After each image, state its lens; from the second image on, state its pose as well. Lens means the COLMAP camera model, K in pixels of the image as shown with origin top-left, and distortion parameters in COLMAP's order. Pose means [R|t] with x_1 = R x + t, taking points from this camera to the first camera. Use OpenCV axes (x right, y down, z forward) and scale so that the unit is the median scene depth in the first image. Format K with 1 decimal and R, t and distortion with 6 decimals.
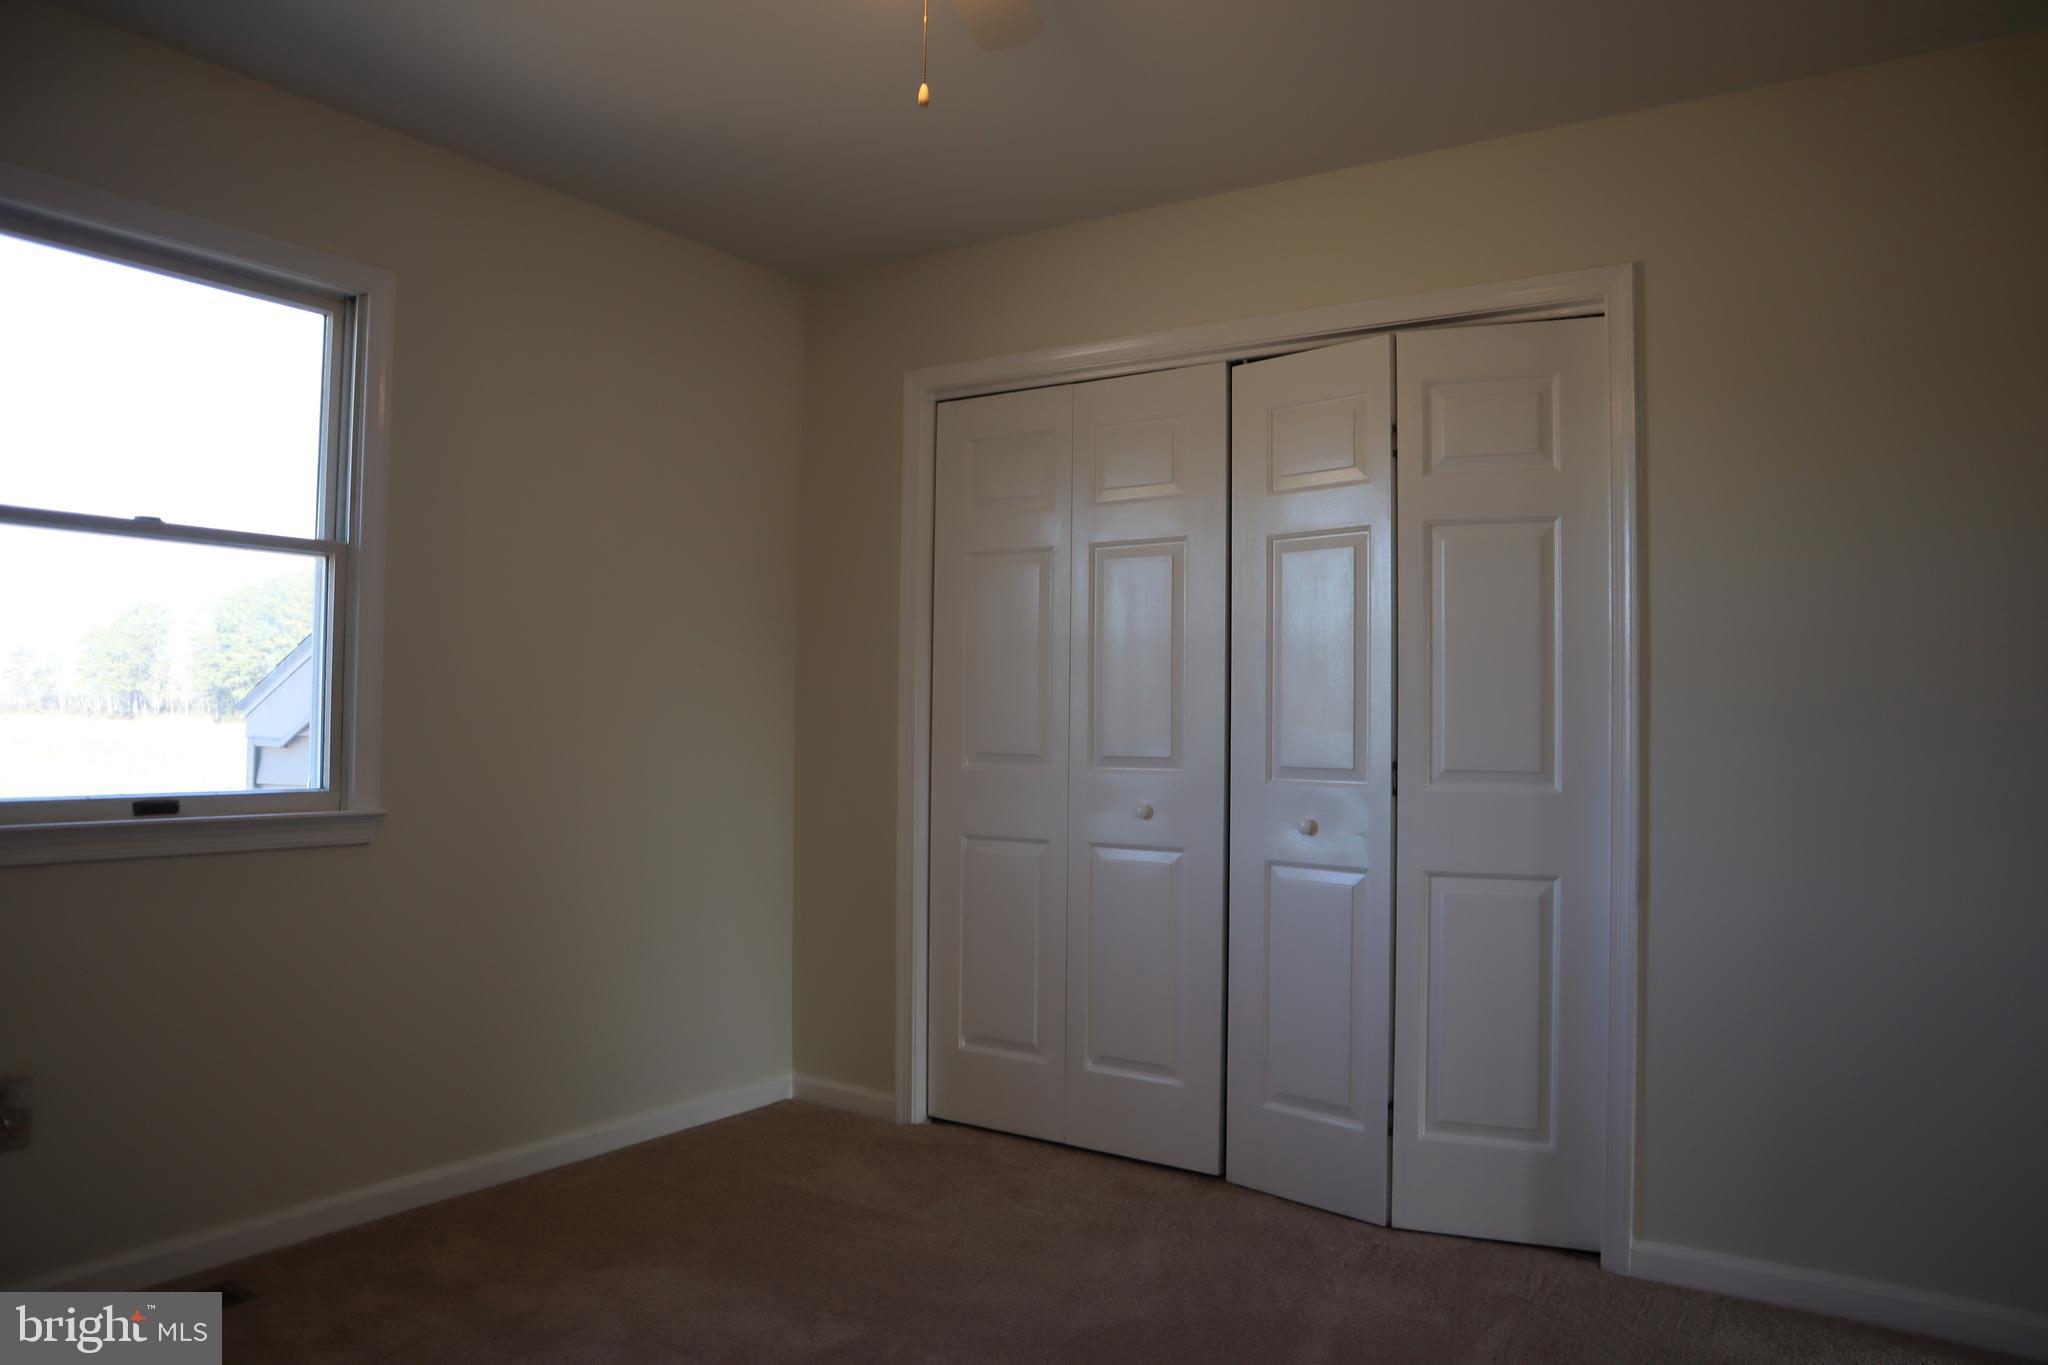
lens RADIAL K [[1416.6, 0, 1026.6], [0, 1416.6, 688.0], [0, 0, 1]] dist [-0.124852, 0.078823]
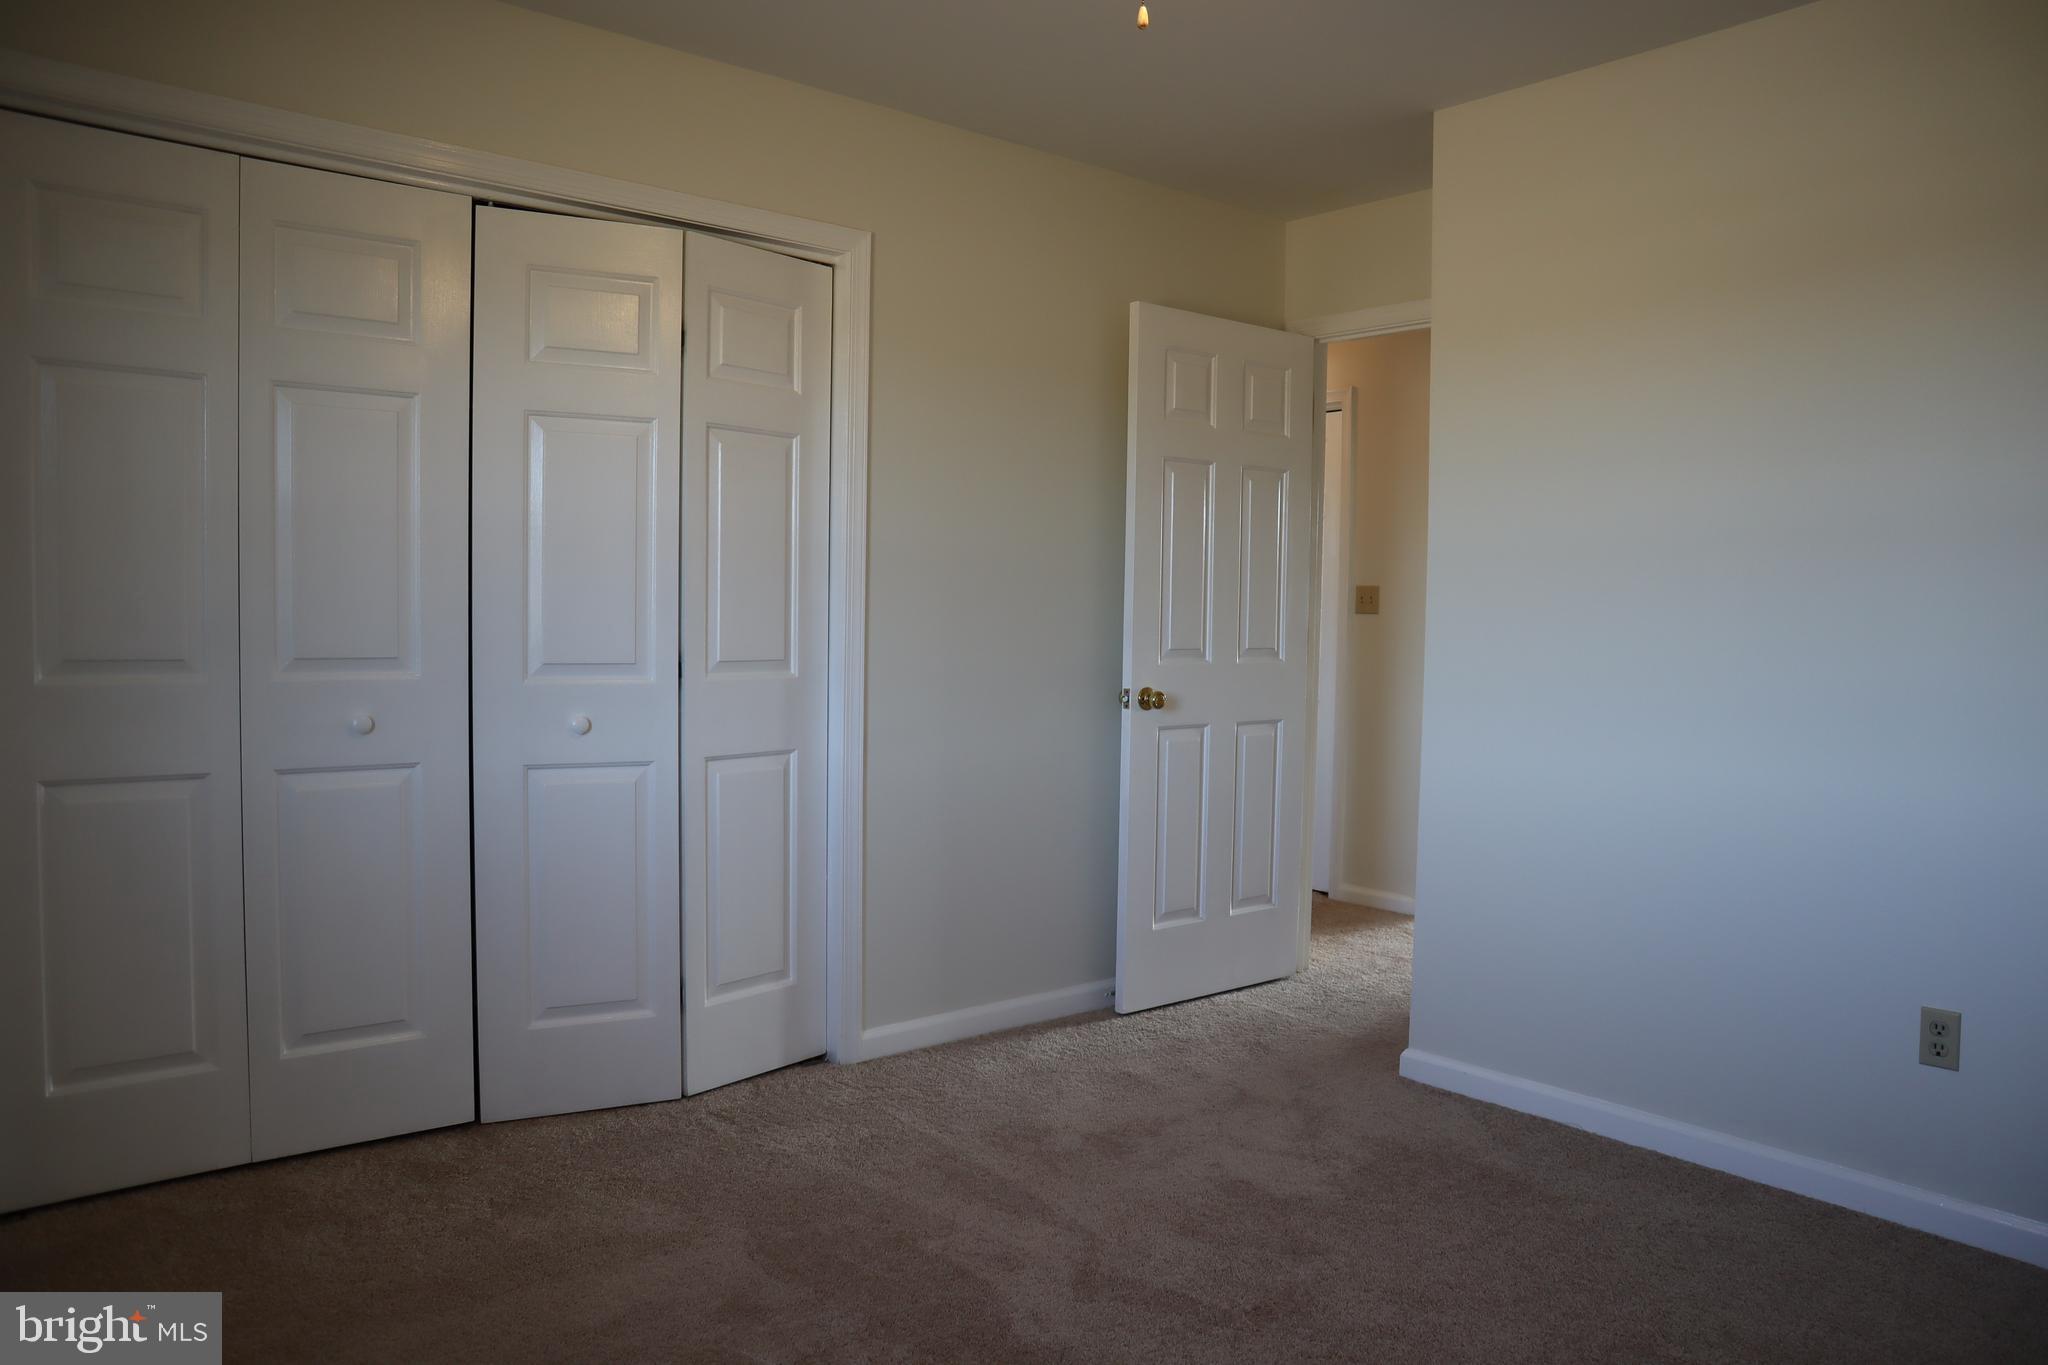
lens RADIAL K [[1416.6, 0, 1026.6], [0, 1416.6, 688.0], [0, 0, 1]] dist [-0.124852, 0.078823]
pose [[0.284496, -0.058351, 0.956900, -0.659545], [-0.041802, 0.996442, 0.073191, -0.009200], [-0.957765, -0.060823, 0.281045, 0.471110]]
